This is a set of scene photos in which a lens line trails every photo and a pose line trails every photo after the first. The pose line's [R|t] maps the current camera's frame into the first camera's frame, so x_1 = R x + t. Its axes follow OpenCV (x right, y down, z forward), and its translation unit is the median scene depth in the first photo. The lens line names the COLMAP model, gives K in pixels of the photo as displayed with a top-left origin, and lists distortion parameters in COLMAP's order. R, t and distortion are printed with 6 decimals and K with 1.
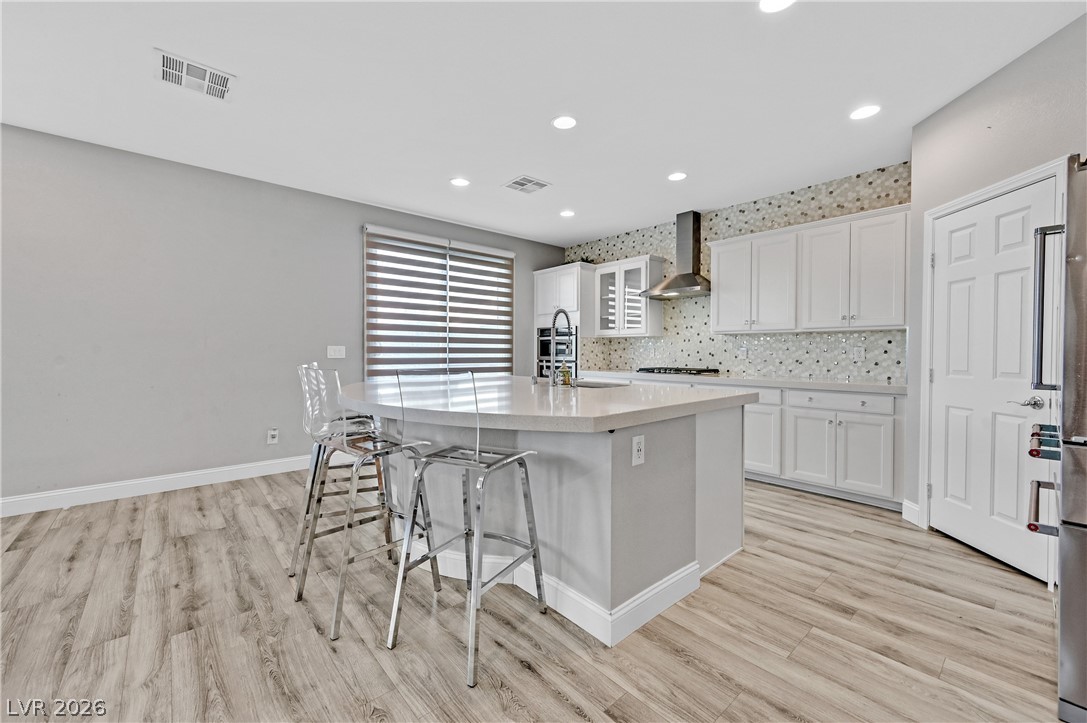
lens RADIAL K [[426.8, 0, 553.7], [0, 426.8, 358.8], [0, 0, 1]] dist [-0.000985, 0.000842]
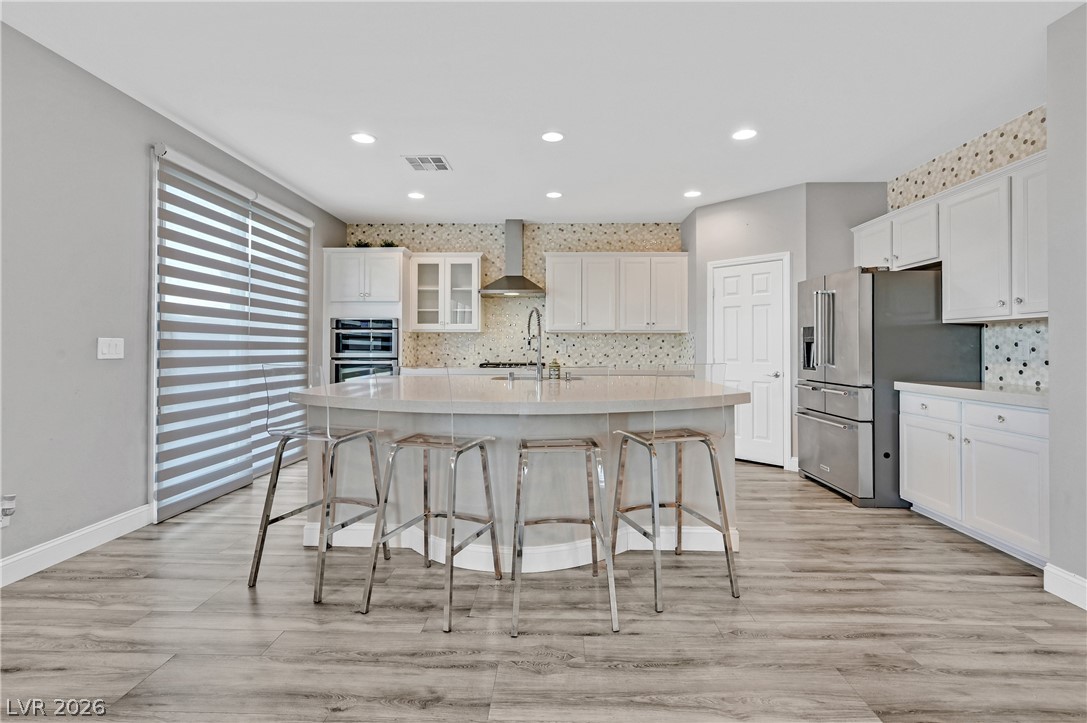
lens RADIAL K [[473.7, 0, 540.6], [0, 473.7, 342.8], [0, 0, 1]] dist [0.002057, -0.001105]
pose [[0.701425, 0.006536, 0.712713, -0.568896], [0.010830, 0.999745, -0.019827, -0.004180], [-0.712661, 0.021626, 0.701175, 0.125250]]
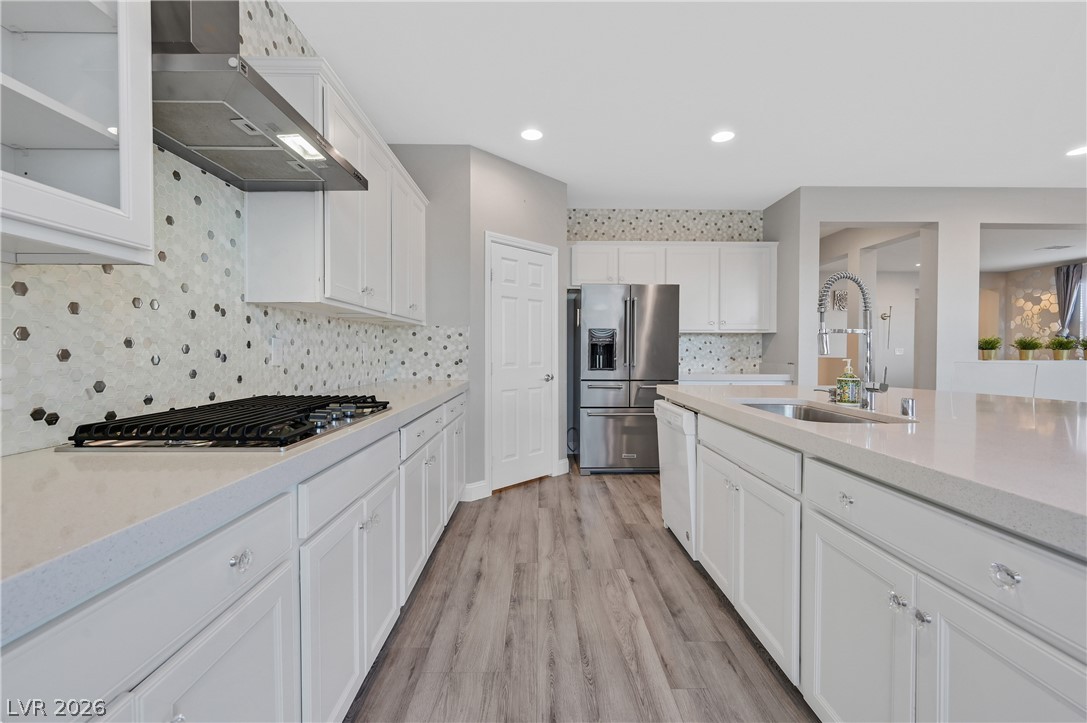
lens RADIAL K [[453.2, 0, 555.7], [0, 453.2, 357.5], [0, 0, 1]] dist [0.000925, 0.000085]
pose [[-0.756897, -0.005737, 0.653509, -0.064431], [0.014588, 0.999564, 0.025671, -0.015151], [-0.653372, 0.028964, -0.756483, 1.179461]]
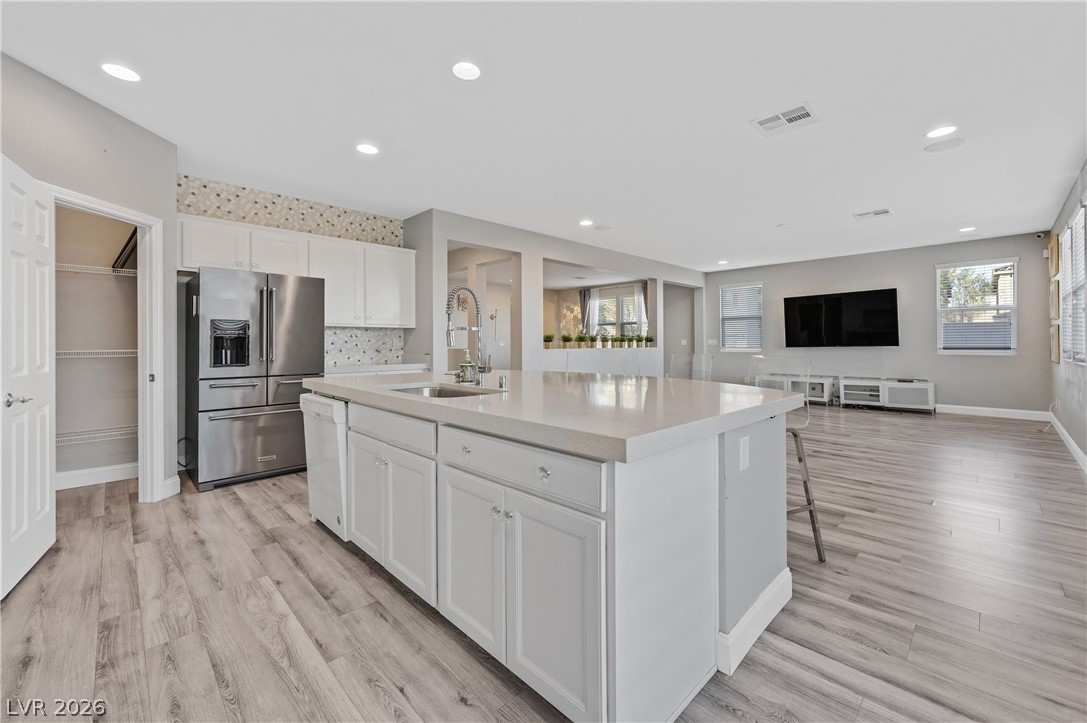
lens RADIAL K [[426.8, 0, 551.2], [0, 426.8, 341.7], [0, 0, 1]] dist [-0.000985, 0.000842]
pose [[-0.998716, 0.010102, -0.049634, -0.072665], [0.009305, 0.999825, 0.016250, -0.016145], [0.049790, 0.015767, -0.998635, 1.216705]]
